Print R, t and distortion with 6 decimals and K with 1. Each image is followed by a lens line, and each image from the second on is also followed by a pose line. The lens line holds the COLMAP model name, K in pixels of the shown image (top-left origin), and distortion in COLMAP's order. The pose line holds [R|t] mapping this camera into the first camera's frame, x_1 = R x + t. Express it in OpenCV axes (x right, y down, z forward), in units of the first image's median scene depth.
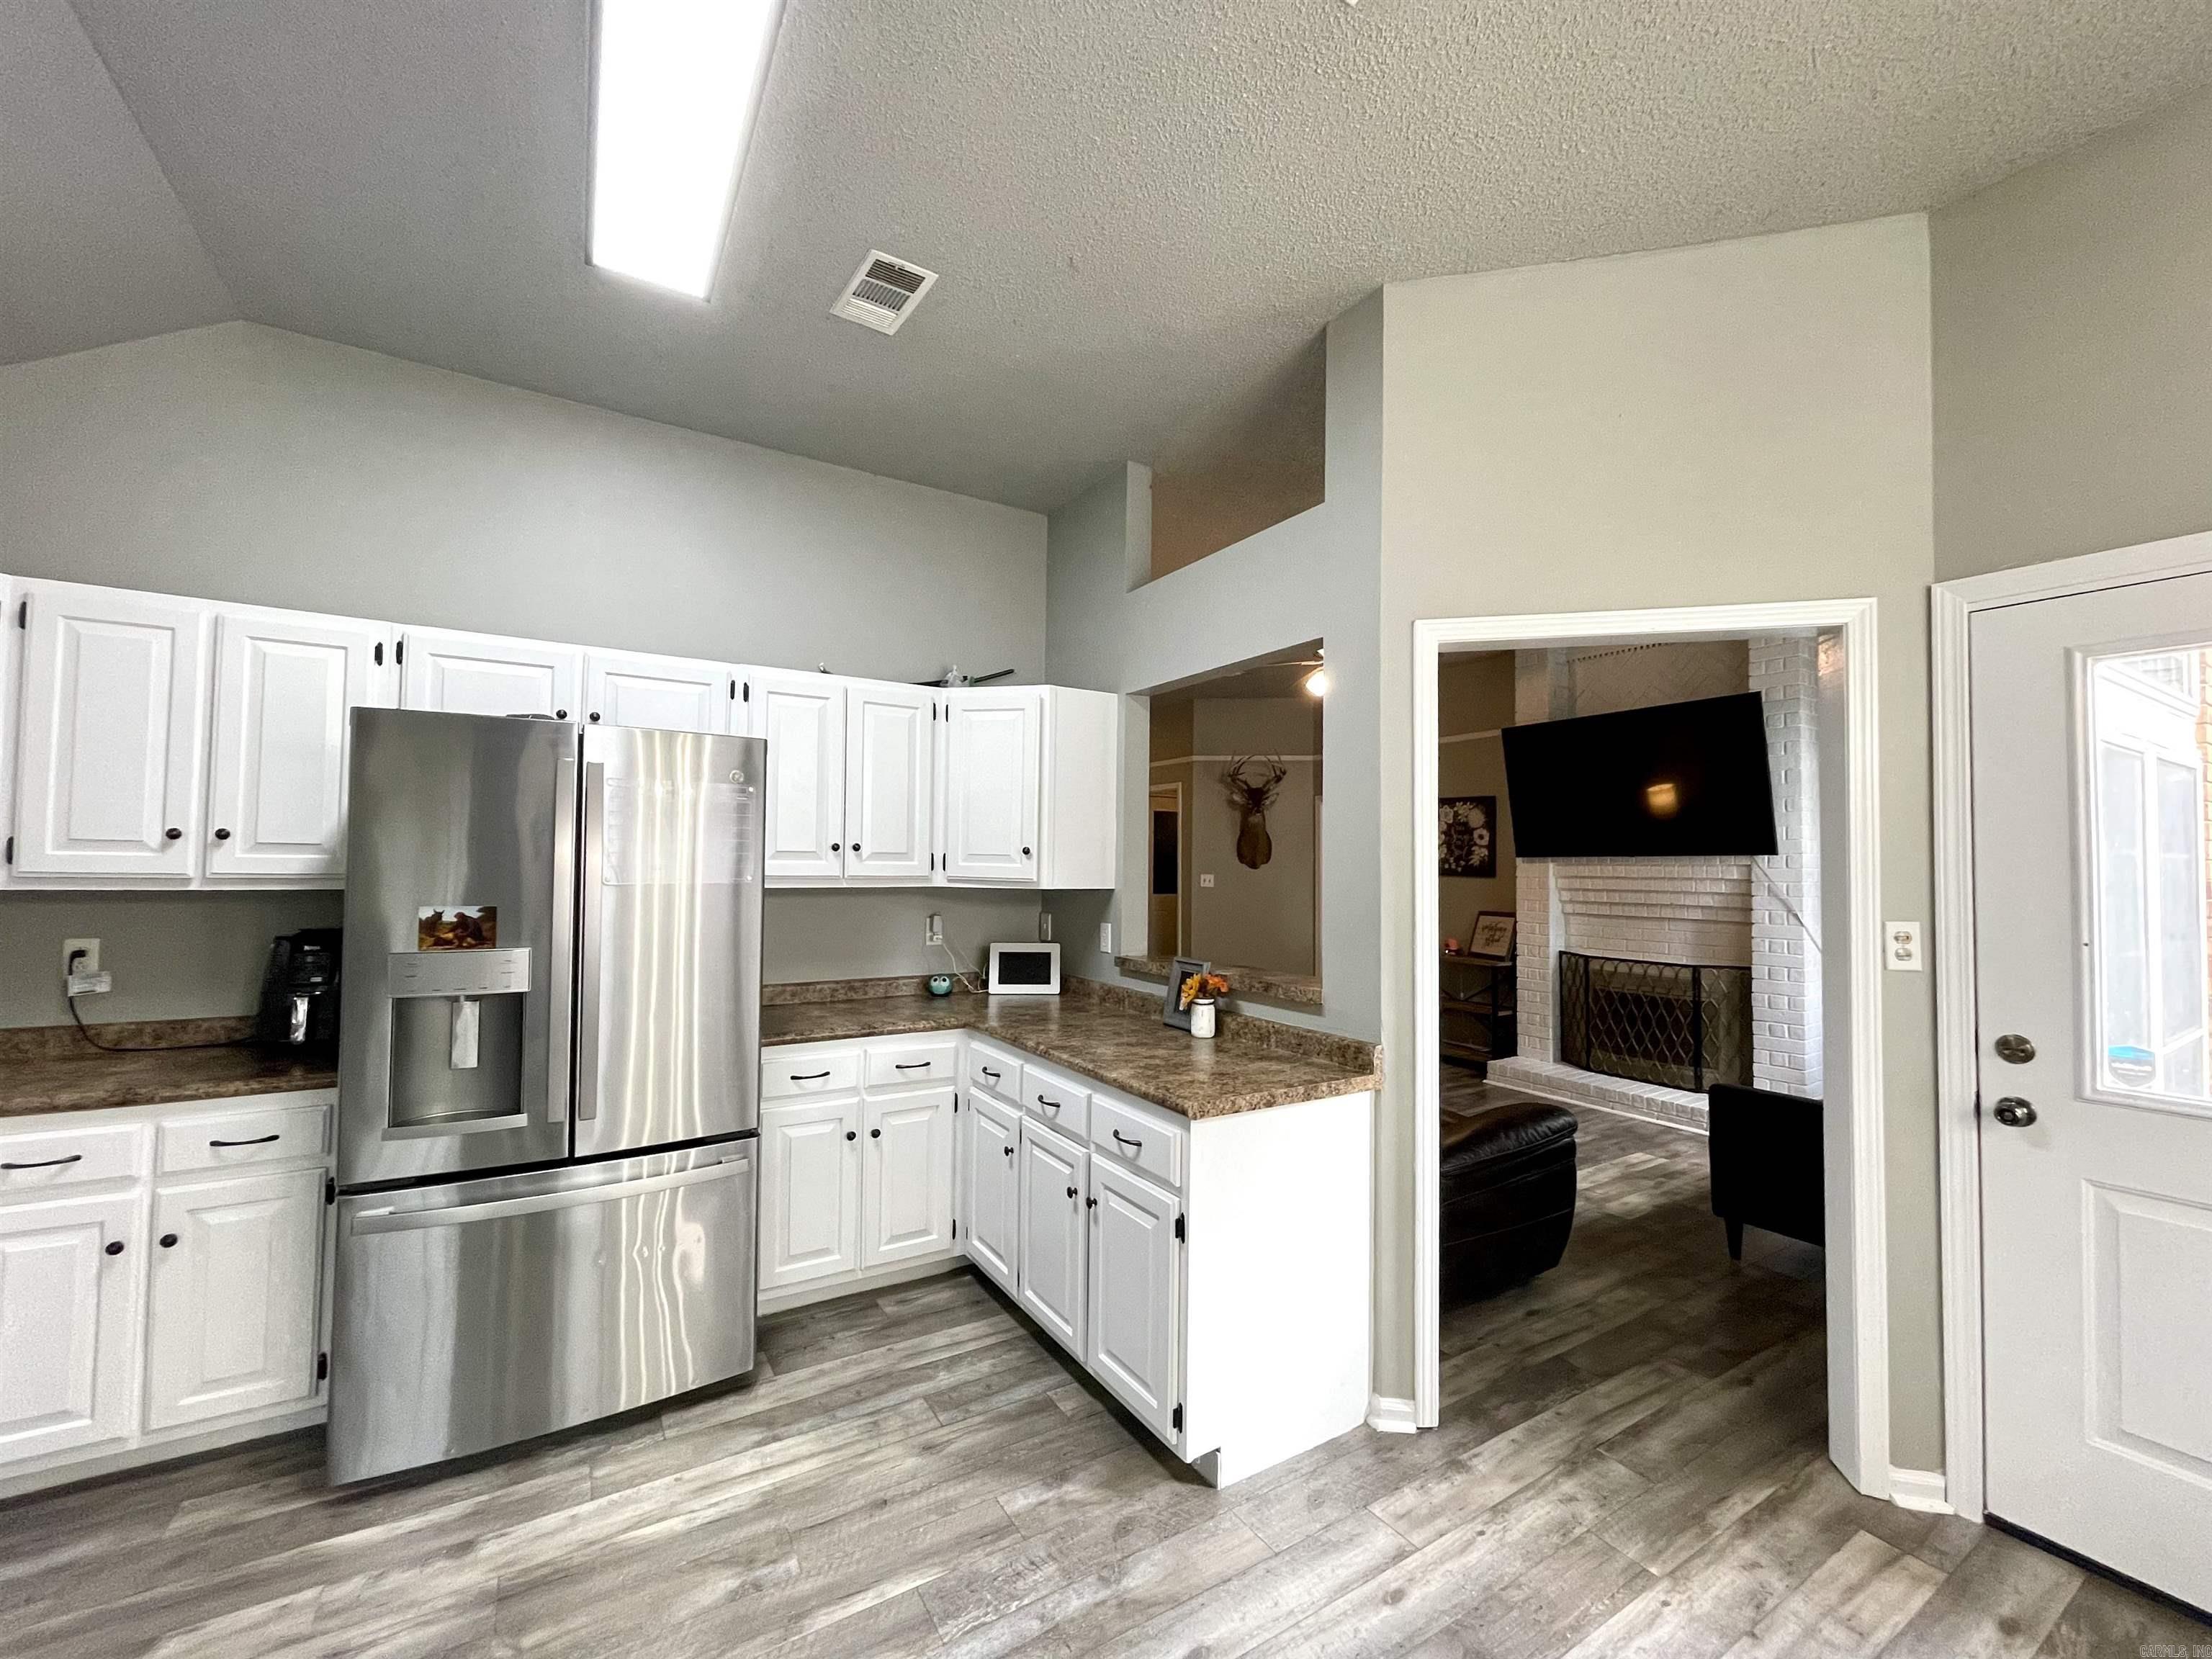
lens RADIAL K [[896.3, 0, 1107.7], [0, 896.3, 835.1], [0, 0, 1]] dist [-0.003118, 0.001994]
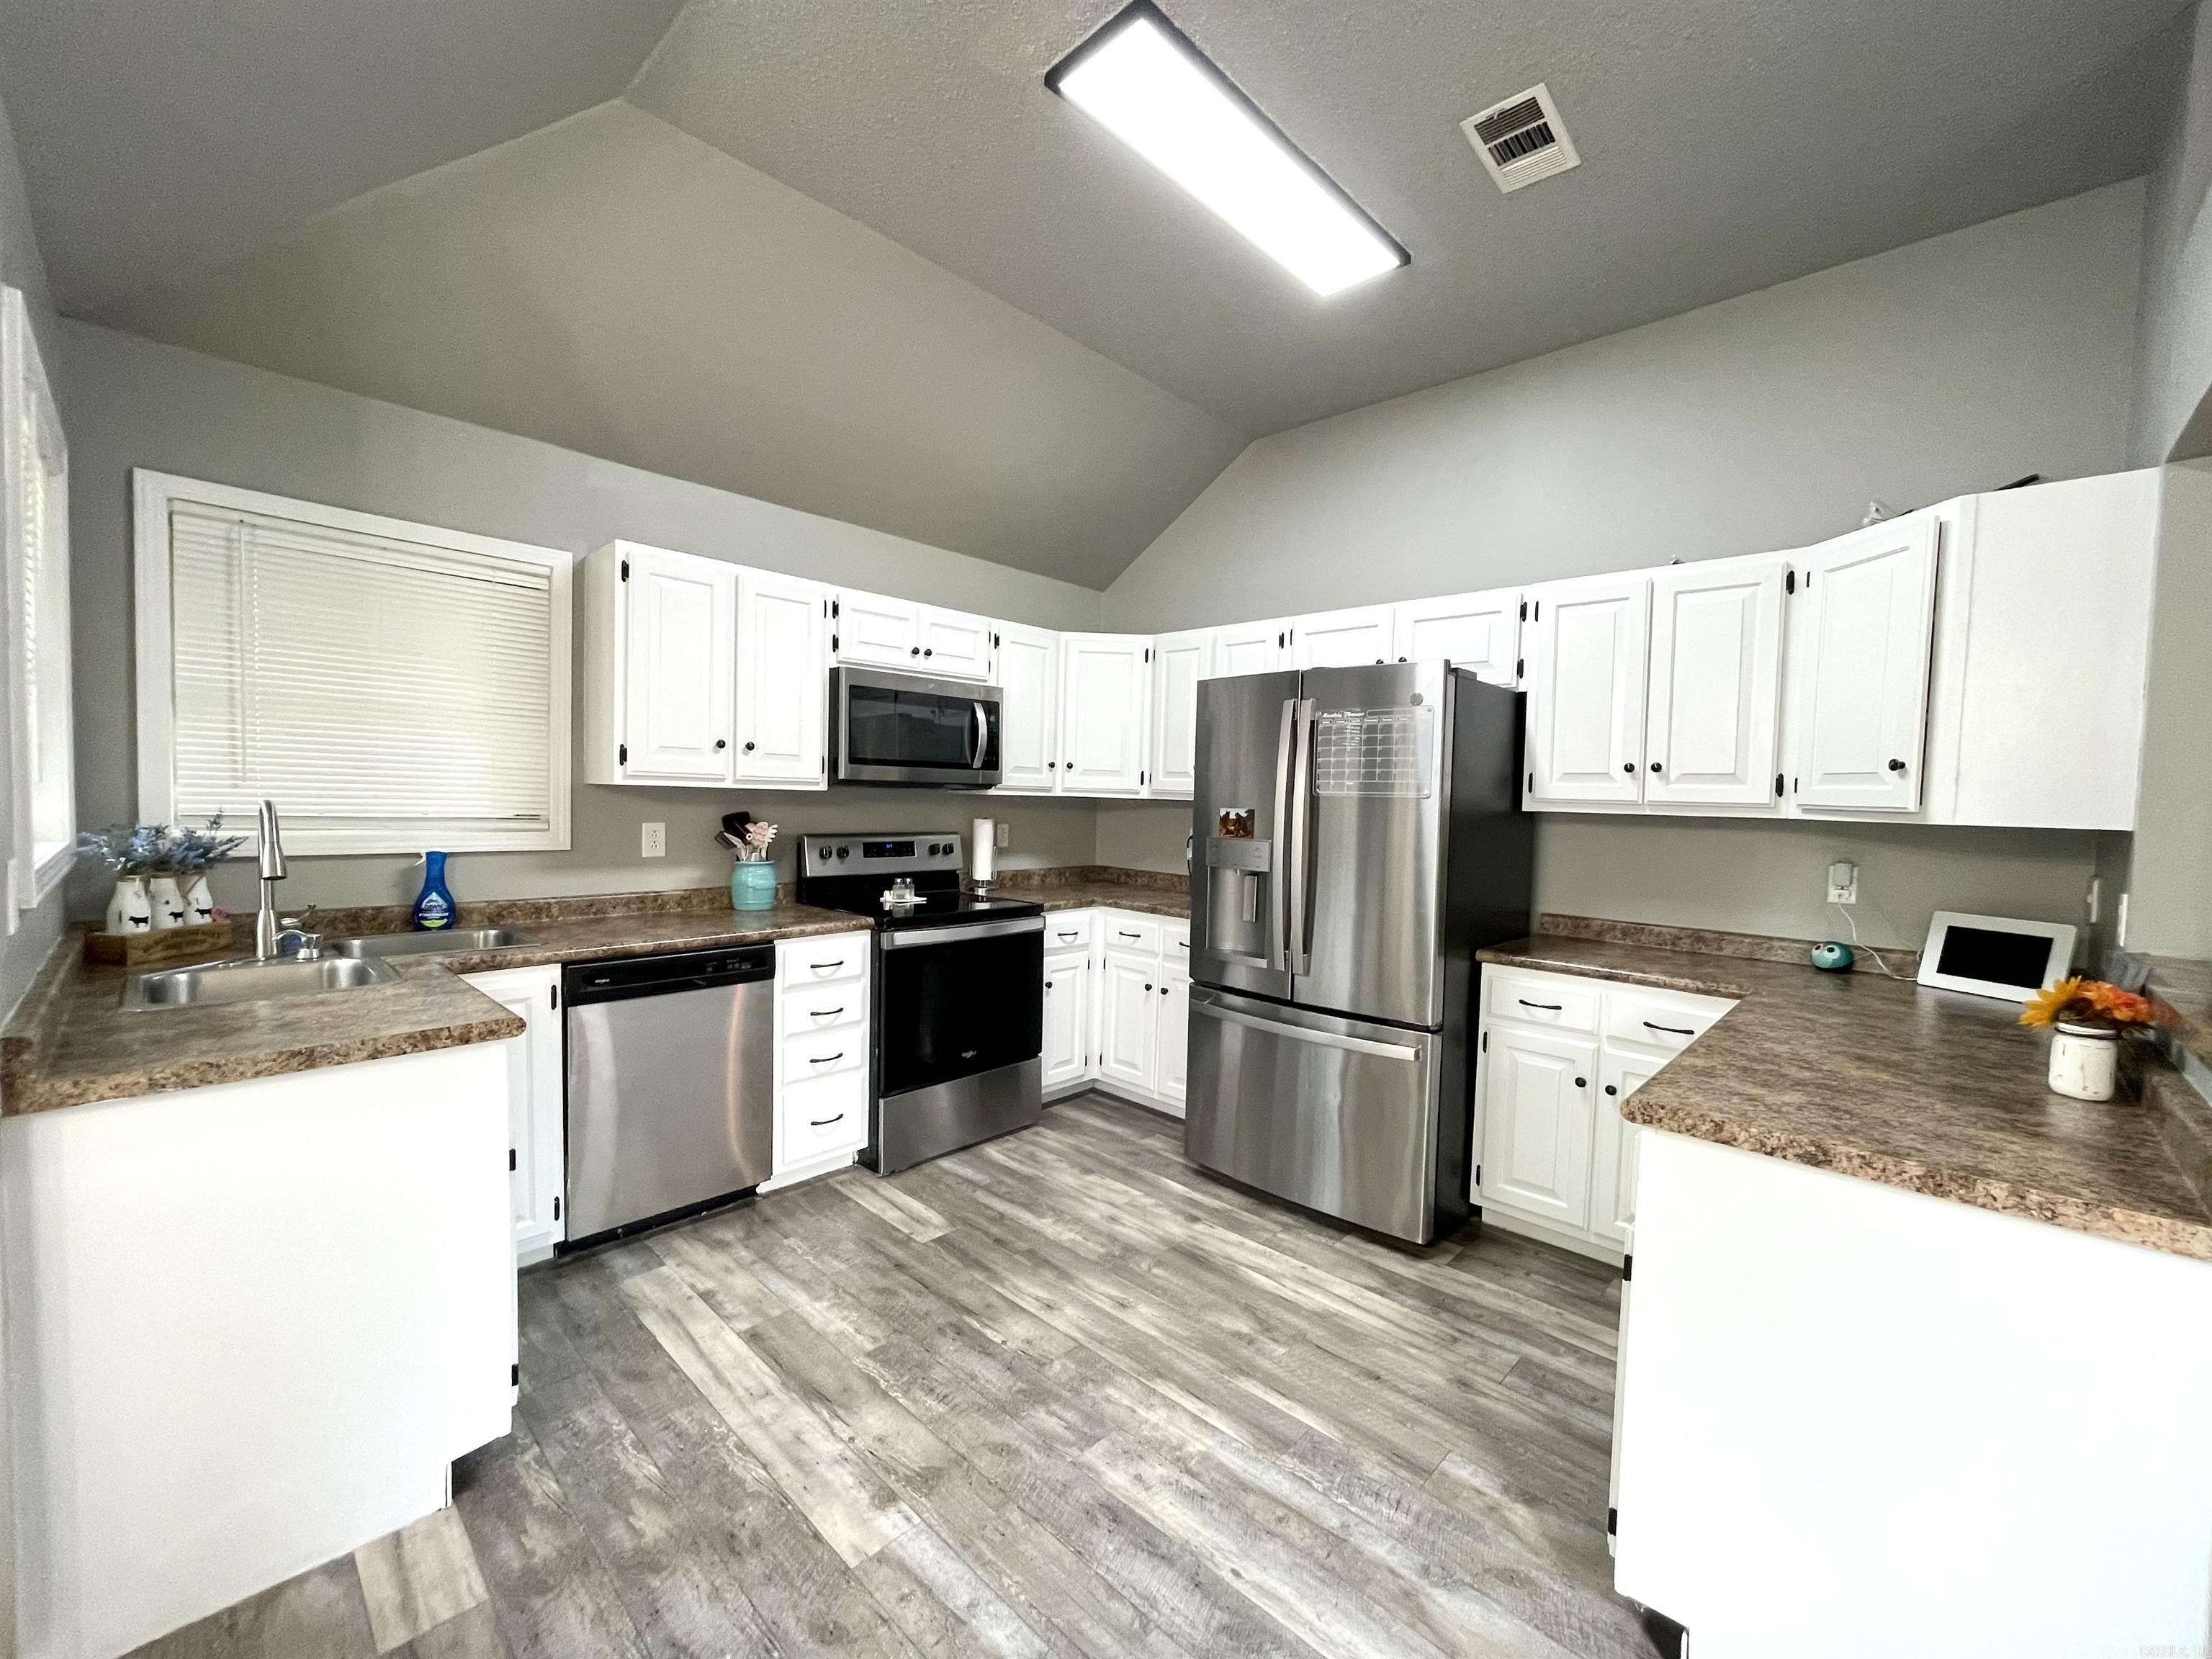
lens RADIAL K [[896.3, 0, 1091.1], [0, 896.3, 836.5], [0, 0, 1]] dist [-0.003118, 0.001994]
pose [[0.248884, 0.039406, -0.967731, 0.621876], [0.003905, 0.999123, 0.041689, 0.062340], [0.968525, -0.014154, 0.248512, 0.399418]]
